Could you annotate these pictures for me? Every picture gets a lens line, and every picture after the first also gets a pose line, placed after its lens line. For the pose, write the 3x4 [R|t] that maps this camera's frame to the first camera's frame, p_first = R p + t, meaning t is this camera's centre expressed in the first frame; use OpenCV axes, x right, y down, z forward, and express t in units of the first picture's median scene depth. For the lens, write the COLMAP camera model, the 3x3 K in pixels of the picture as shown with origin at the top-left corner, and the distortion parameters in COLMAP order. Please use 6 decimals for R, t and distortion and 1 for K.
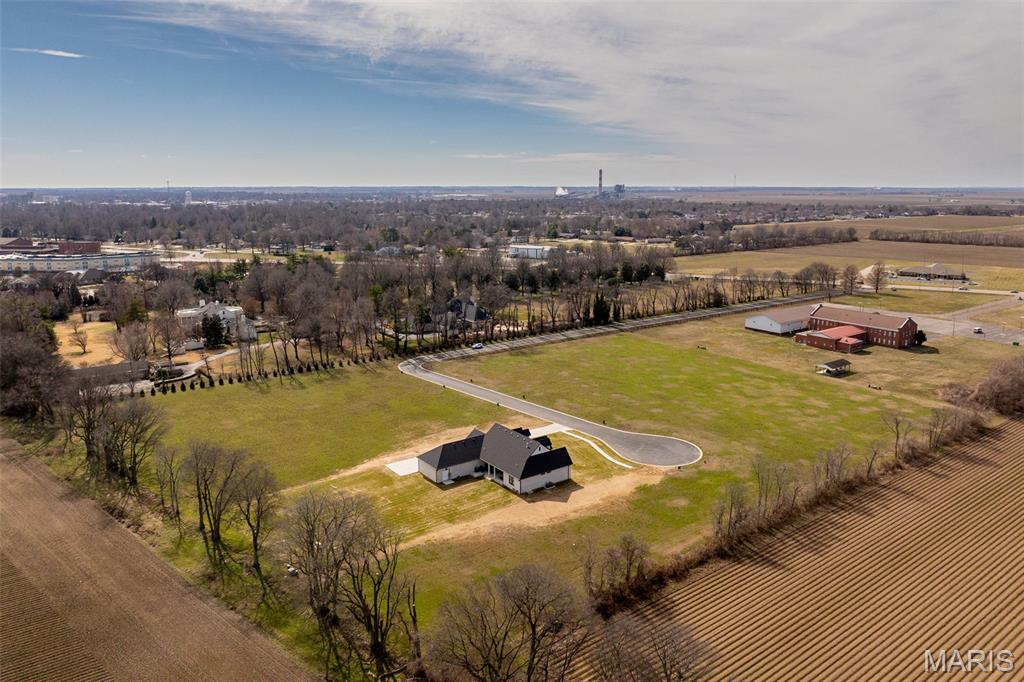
lens RADIAL K [[727.8, 0, 505.1], [0, 727.8, 339.9], [0, 0, 1]] dist [-0.030953, 0.004635]
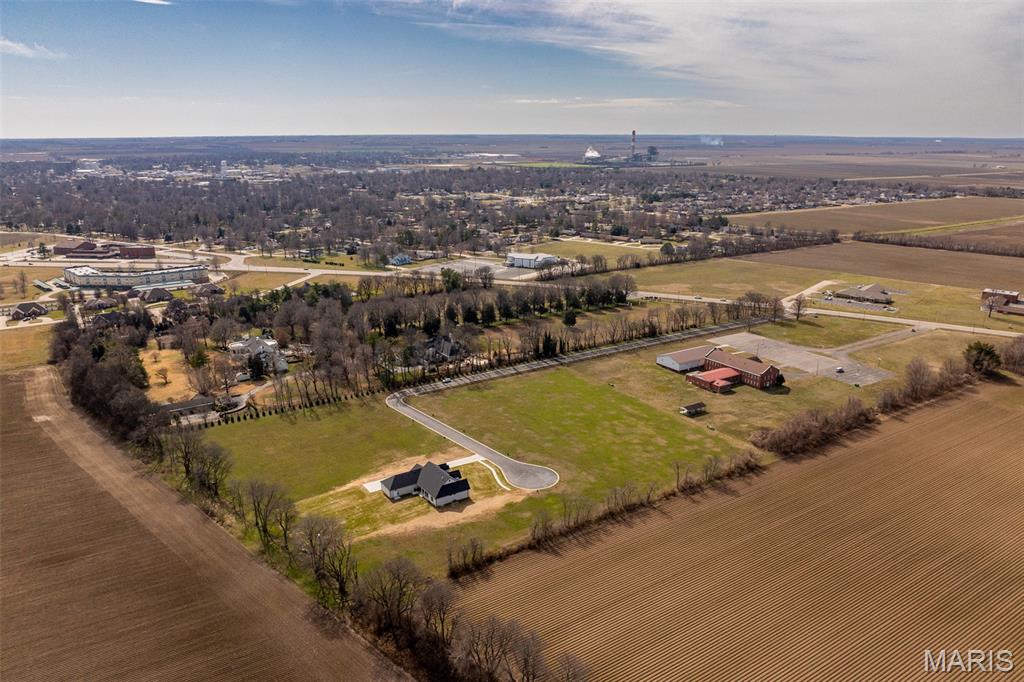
lens RADIAL K [[742.3, 0, 507.3], [0, 742.3, 342.4], [0, 0, 1]] dist [-0.009982, -0.005439]
pose [[0.998820, 0.018099, -0.045074, 0.177638], [-0.015104, 0.997711, 0.065917, -0.202407], [0.046164, -0.065159, 0.996807, -0.496969]]
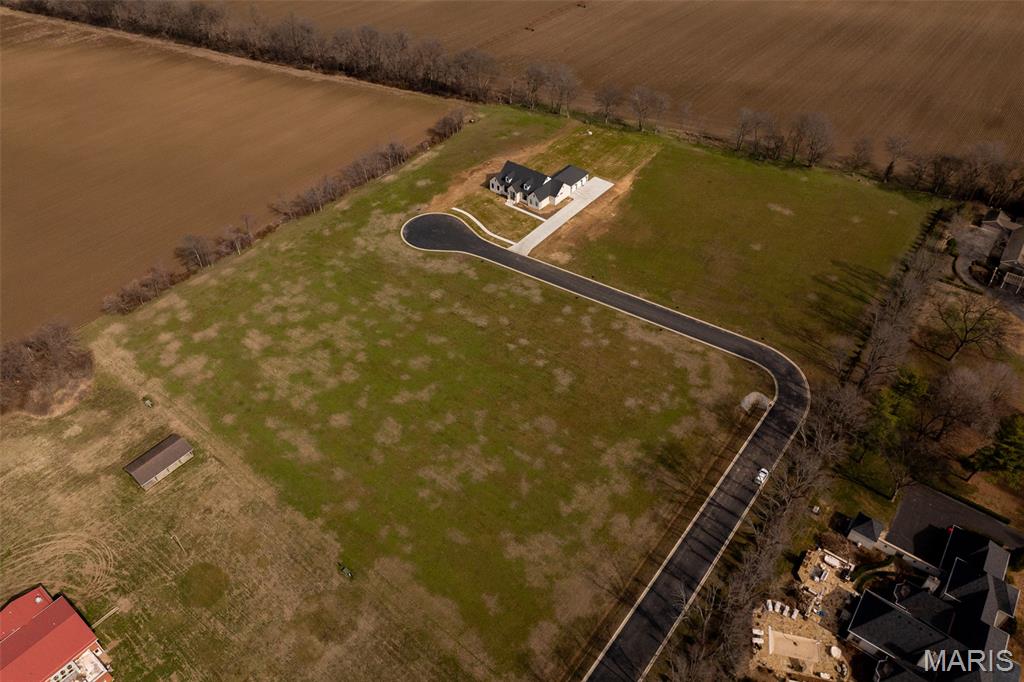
lens RADIAL K [[727.8, 0, 505.1], [0, 727.8, 339.9], [0, 0, 1]] dist [-0.030953, 0.004635]
pose [[-0.961729, 0.177611, -0.208643, 0.311114], [-0.063710, 0.595644, 0.800718, -0.608427], [0.266493, 0.783367, -0.561532, 1.508423]]
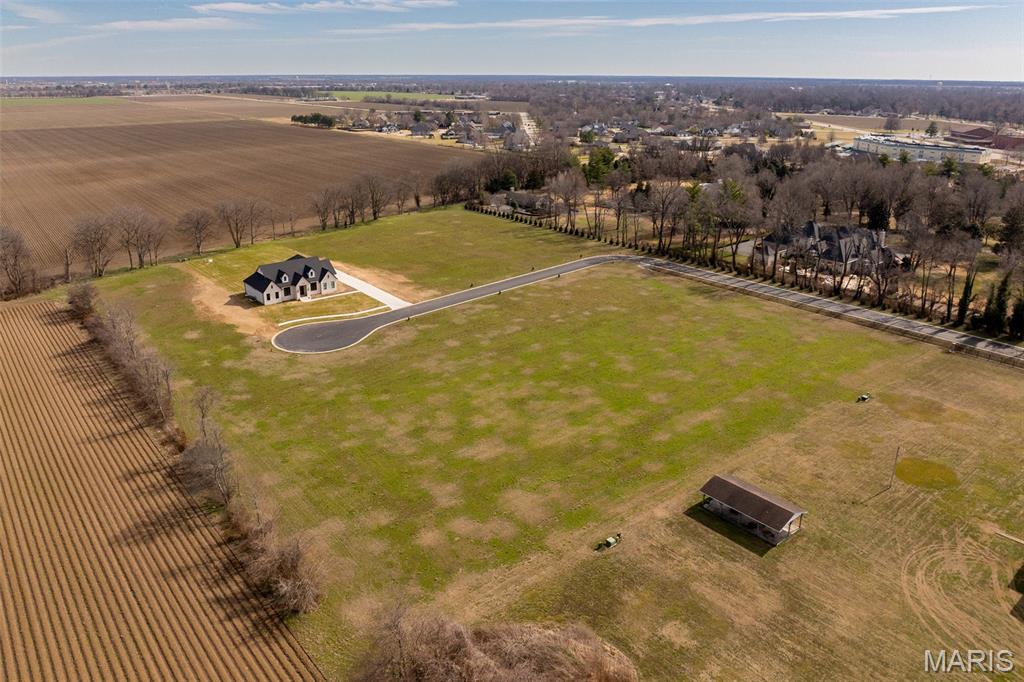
lens RADIAL K [[692.1, 0, 518.8], [0, 692.1, 340.4], [0, 0, 1]] dist [-0.031461, 0.002039]
pose [[0.063954, 0.358983, -0.931150, 0.861354], [-0.214544, 0.916189, 0.338480, -0.168248], [0.974618, 0.178126, 0.135612, 0.900407]]
